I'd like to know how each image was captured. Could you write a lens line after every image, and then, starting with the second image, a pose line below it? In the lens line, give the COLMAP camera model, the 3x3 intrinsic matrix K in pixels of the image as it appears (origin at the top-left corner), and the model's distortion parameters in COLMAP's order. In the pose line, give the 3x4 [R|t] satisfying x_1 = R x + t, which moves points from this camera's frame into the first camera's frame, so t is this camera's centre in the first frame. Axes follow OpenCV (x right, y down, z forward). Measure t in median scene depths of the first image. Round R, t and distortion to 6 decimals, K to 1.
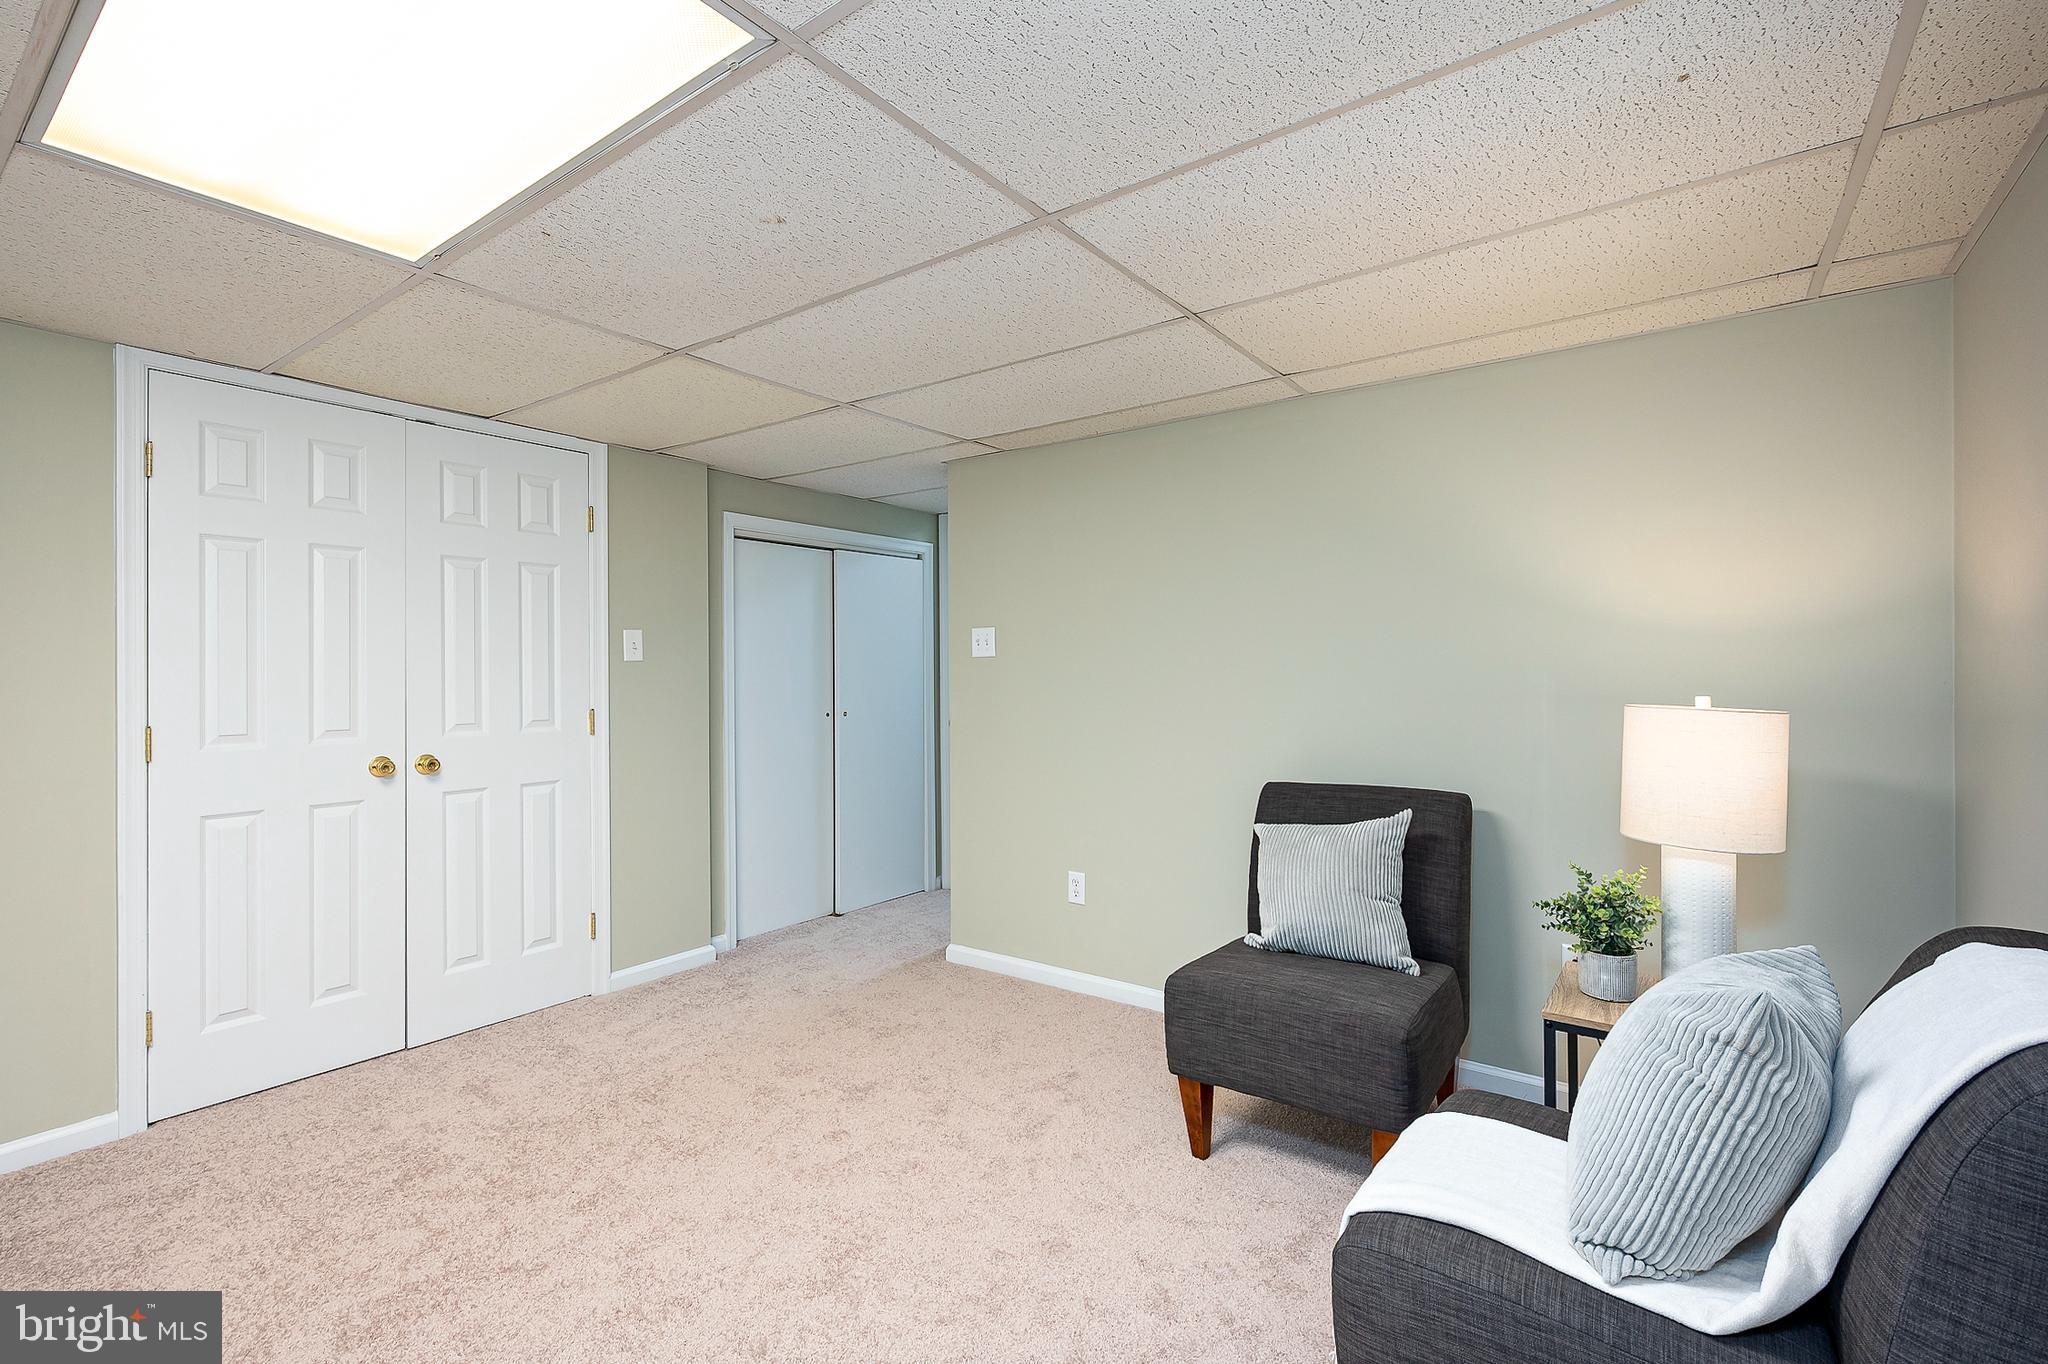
lens RADIAL K [[888.7, 0, 1016.8], [0, 888.7, 678.9], [0, 0, 1]] dist [-0.000199, 0.000636]
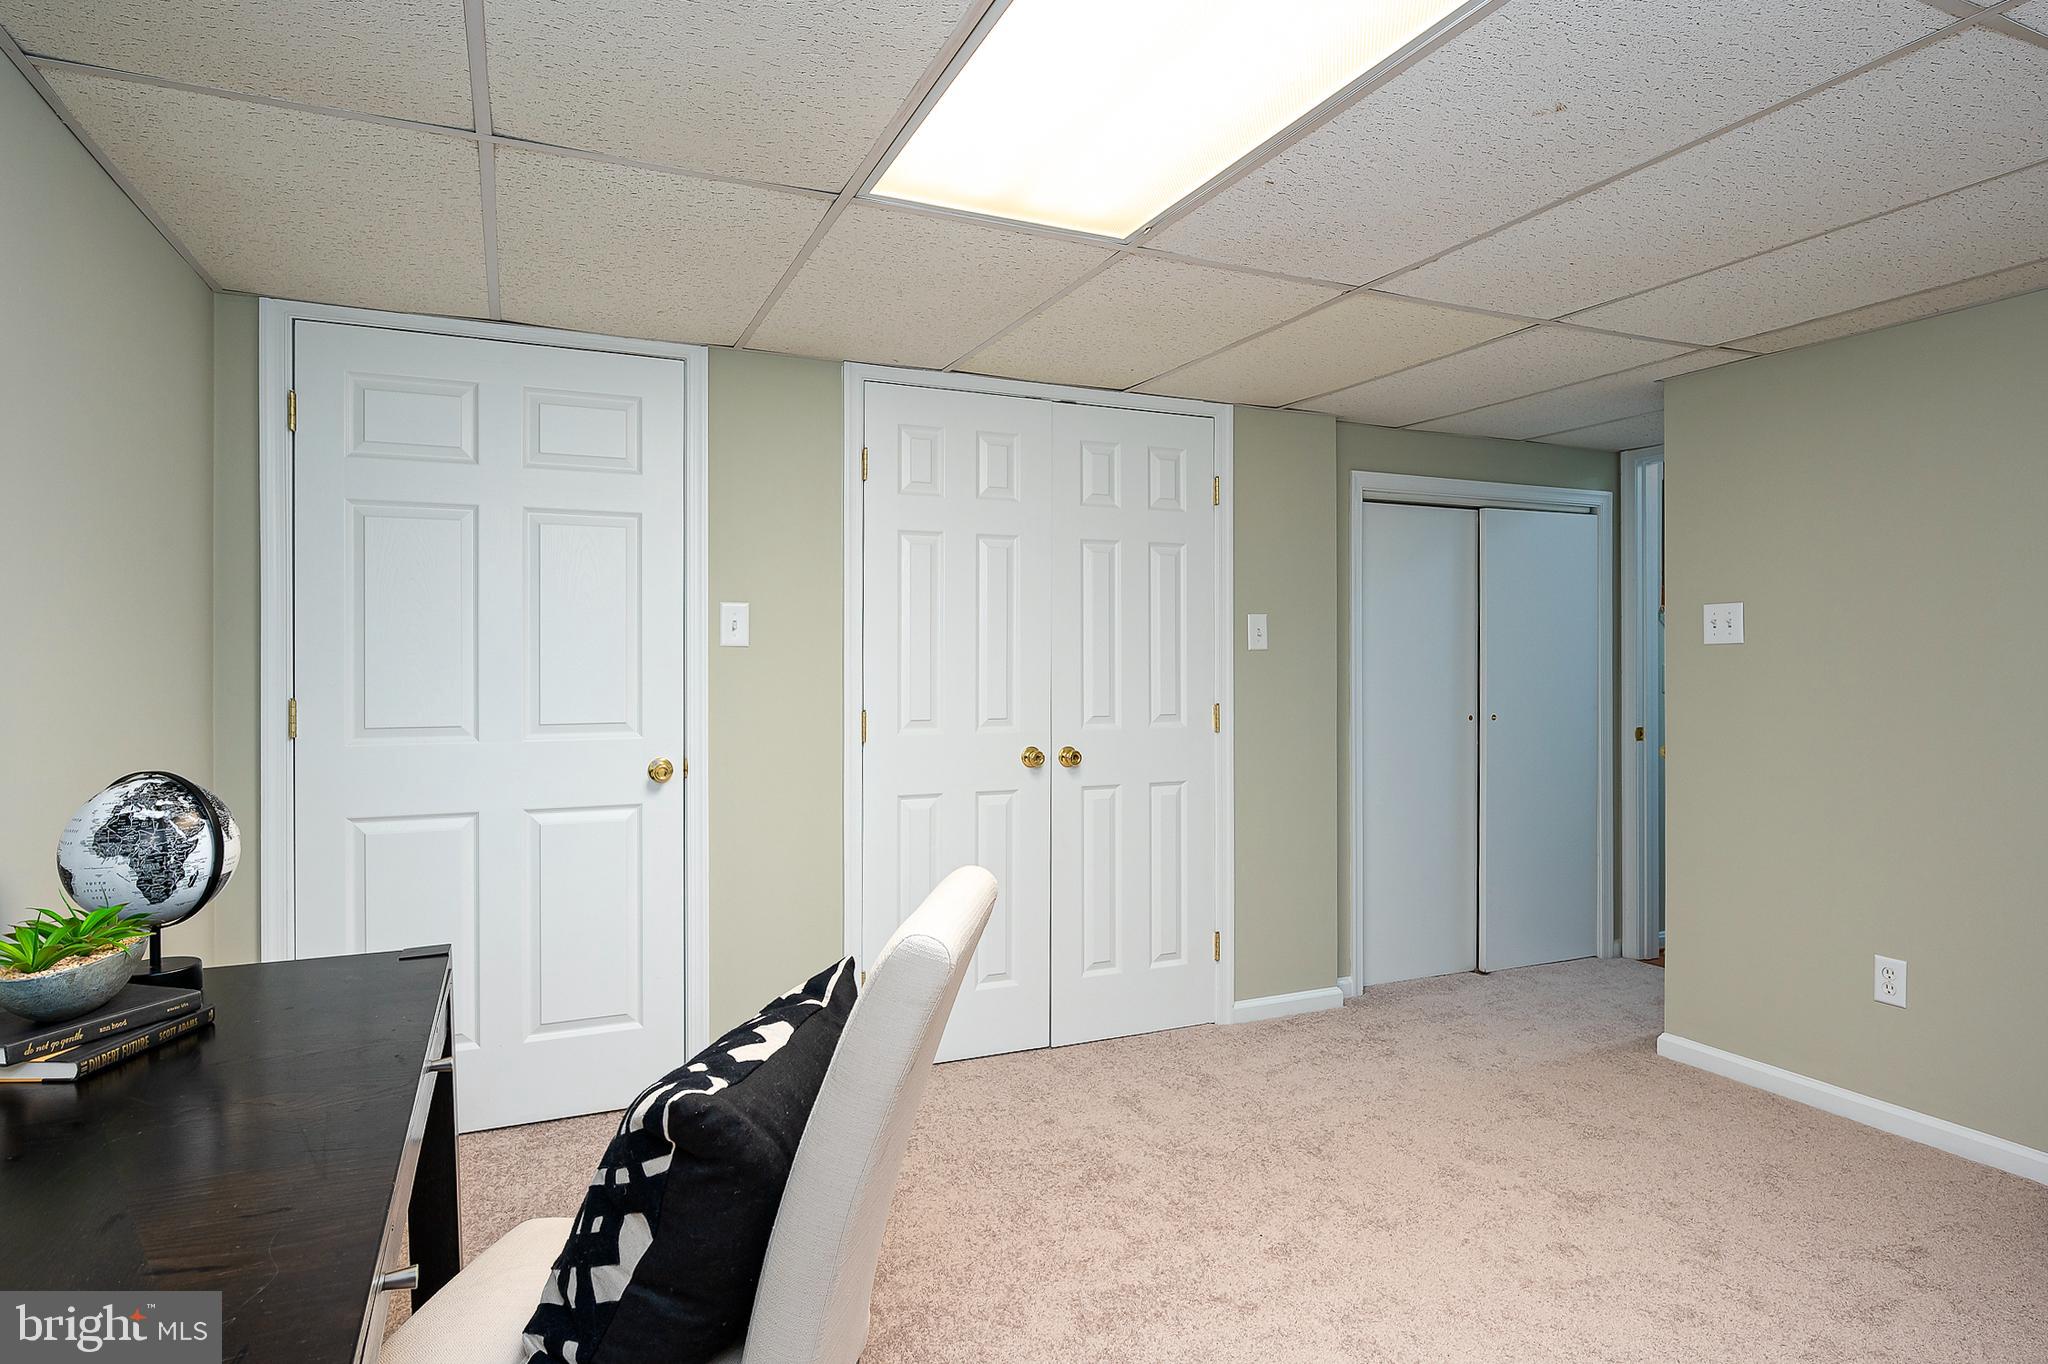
lens RADIAL K [[1107.7, 0, 1023.9], [0, 1107.7, 674.1], [0, 0, 1]] dist [-0.003168, 0.000355]
pose [[0.876844, 0.009892, -0.480674, -0.132617], [-0.009295, 0.999950, 0.003622, 0.002583], [0.480686, 0.001292, 0.876892, -0.080895]]
